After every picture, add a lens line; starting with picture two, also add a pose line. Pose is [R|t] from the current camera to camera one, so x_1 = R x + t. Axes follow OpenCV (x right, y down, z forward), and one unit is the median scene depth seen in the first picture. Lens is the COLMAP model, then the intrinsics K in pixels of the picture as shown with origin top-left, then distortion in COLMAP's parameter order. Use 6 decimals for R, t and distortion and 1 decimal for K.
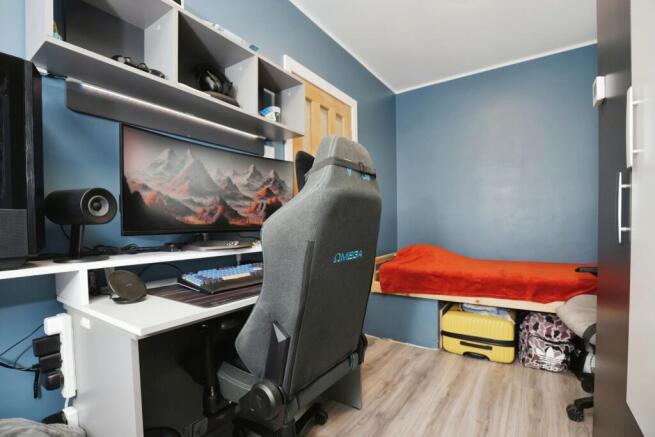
lens RADIAL K [[302.9, 0, 333.0], [0, 302.9, 220.8], [0, 0, 1]] dist [-0.027906, 0.000341]
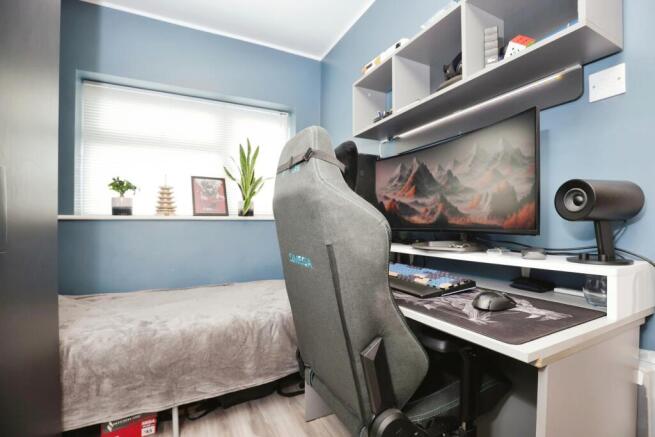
lens RADIAL K [[302.9, 0, 333.0], [0, 302.9, 220.8], [0, 0, 1]] dist [-0.027906, 0.000341]
pose [[-0.484350, 0.001580, -0.874873, 0.625737], [0.016871, 0.999829, -0.007534, 0.005223], [0.874712, -0.018409, -0.484294, 1.184923]]
